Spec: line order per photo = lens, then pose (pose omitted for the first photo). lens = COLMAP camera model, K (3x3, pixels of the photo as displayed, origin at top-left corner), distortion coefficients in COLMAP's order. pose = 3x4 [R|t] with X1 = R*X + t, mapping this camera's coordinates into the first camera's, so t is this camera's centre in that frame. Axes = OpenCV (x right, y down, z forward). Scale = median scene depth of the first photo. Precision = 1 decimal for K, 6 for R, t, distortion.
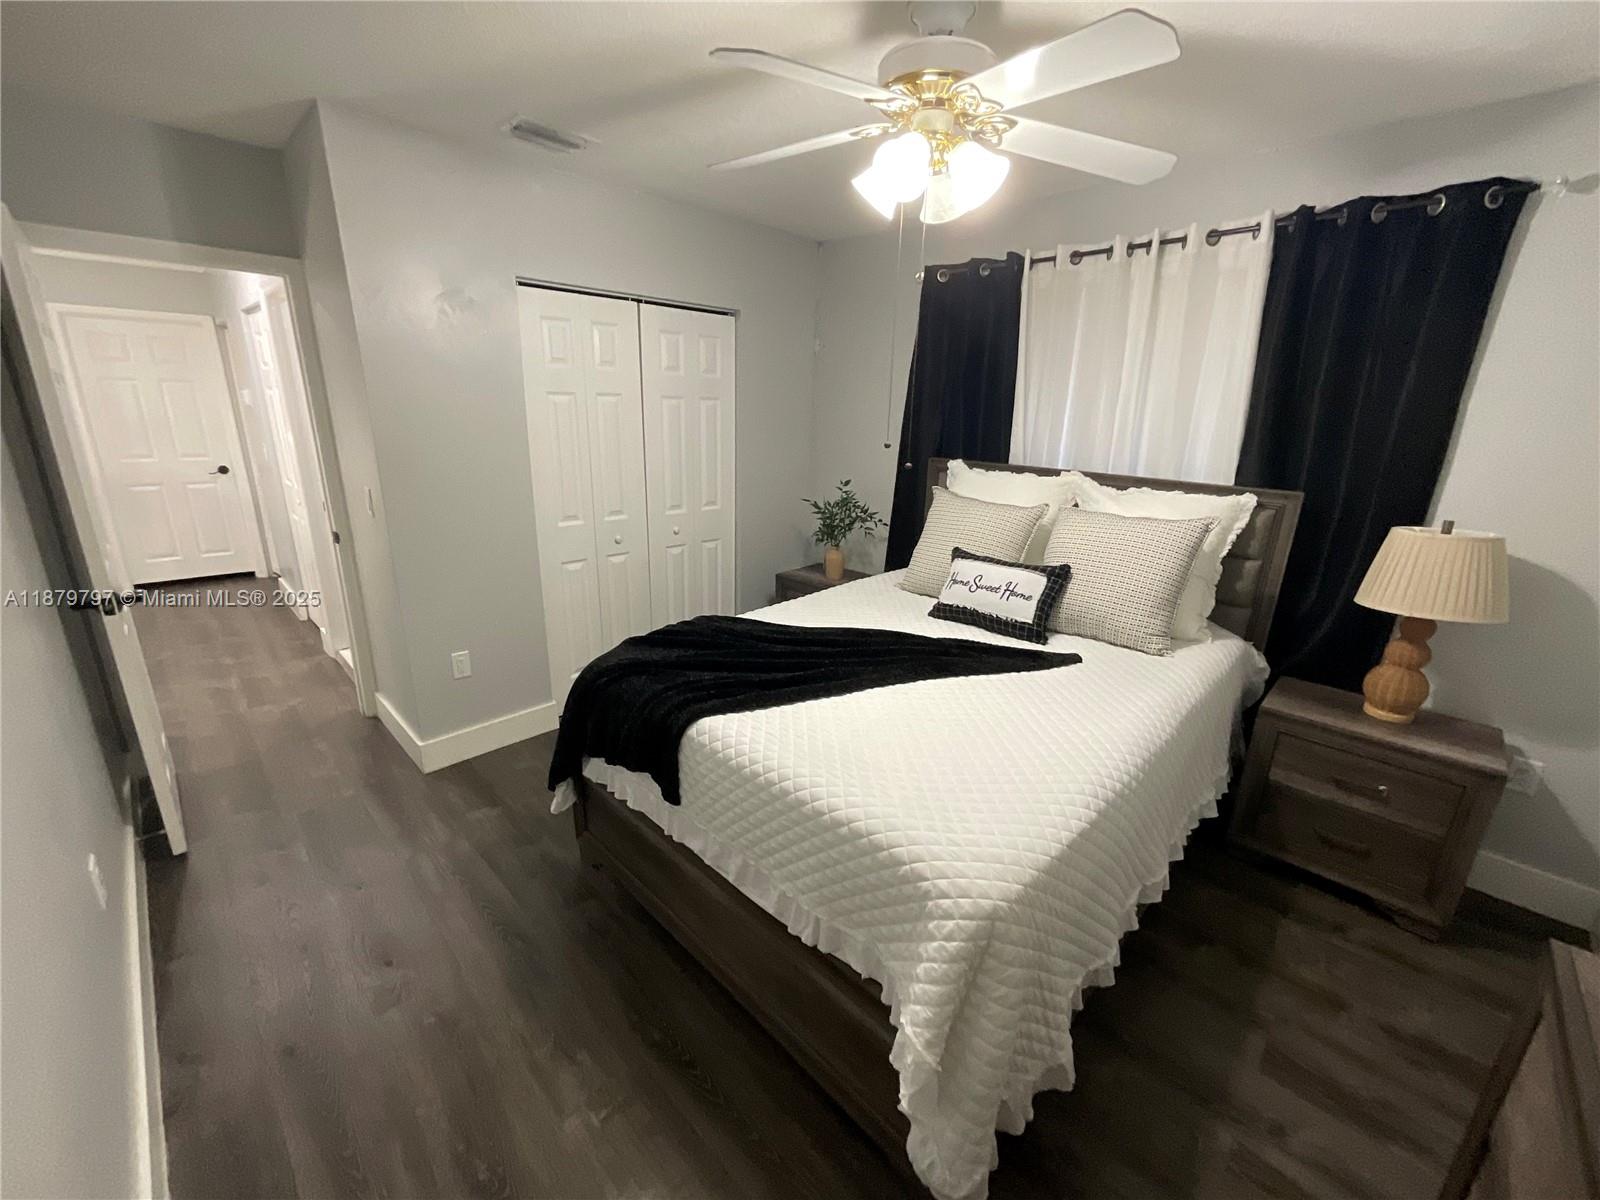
lens RADIAL K [[649.0, 0, 799.0], [0, 649.0, 595.9], [0, 0, 1]] dist [0.002115, 0.000580]
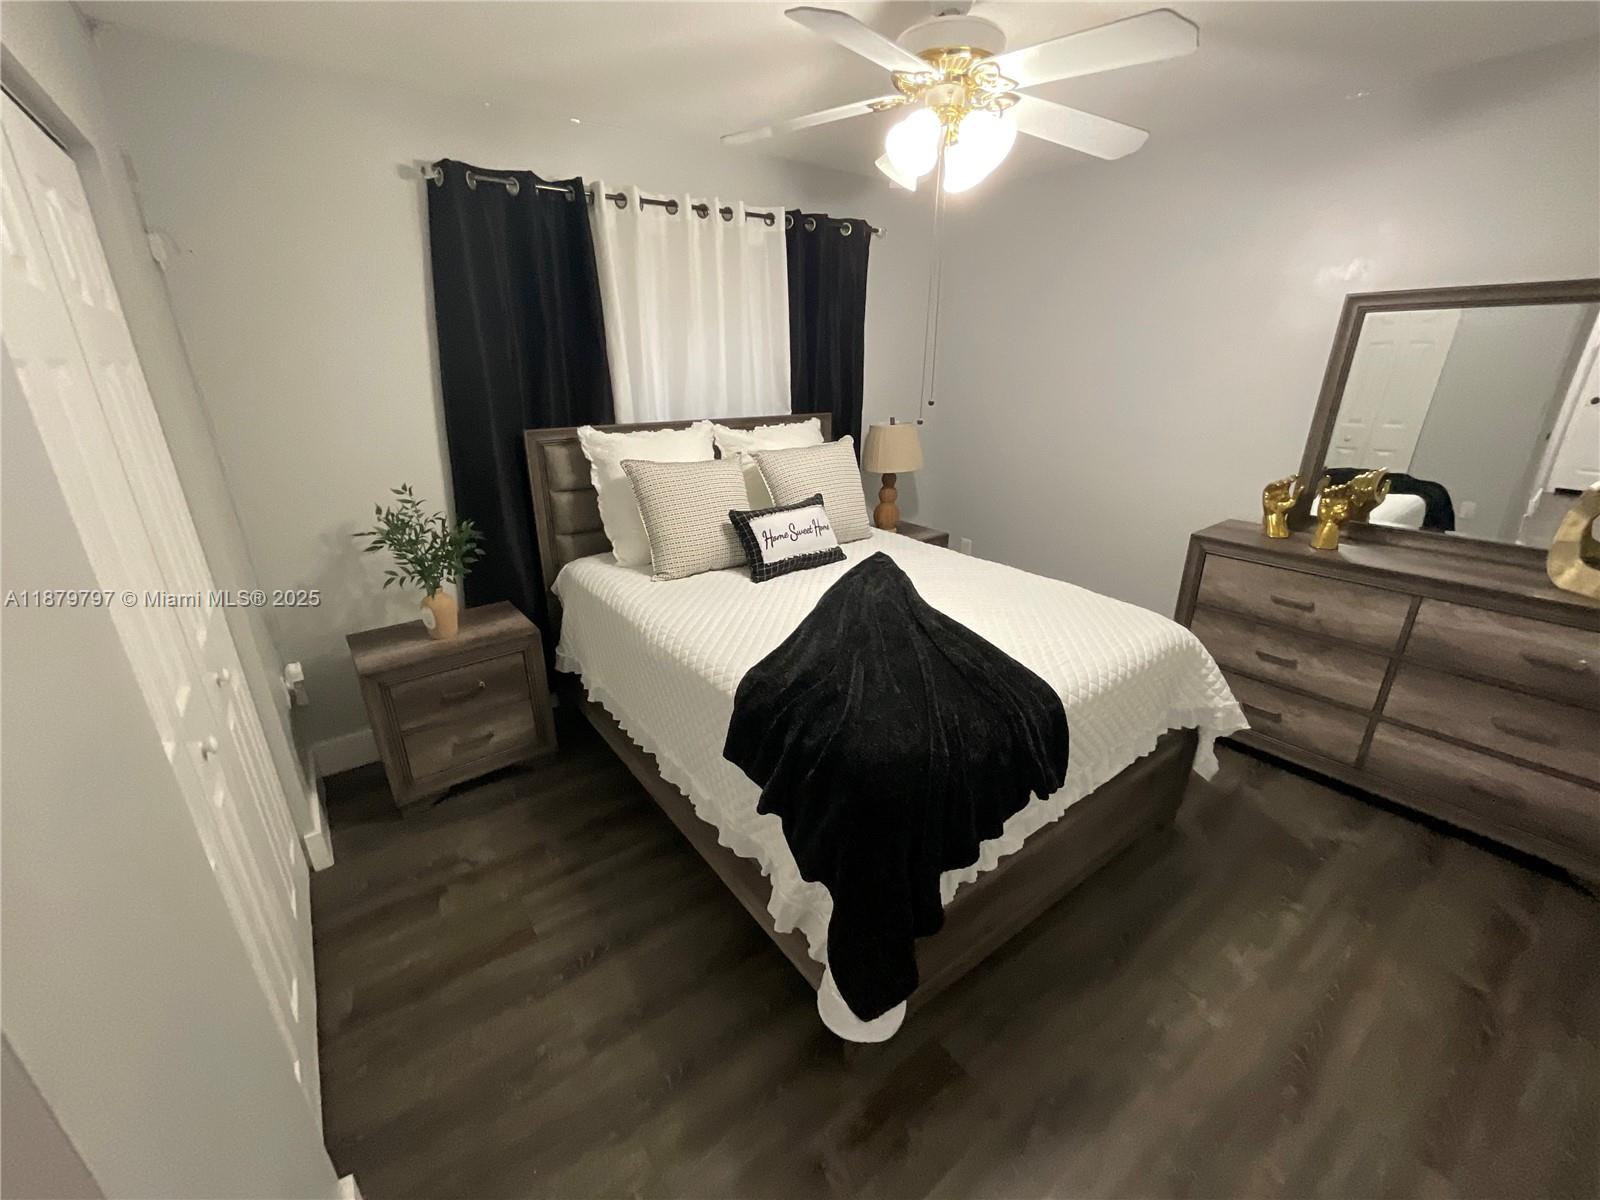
lens RADIAL K [[649.0, 0, 791.6], [0, 649.0, 599.7], [0, 0, 1]] dist [0.002115, 0.000580]
pose [[0.152370, -0.371065, 0.916021, -0.720542], [0.284728, 0.904028, 0.318846, -0.250868], [-0.946422, 0.212234, 0.243399, 0.740894]]
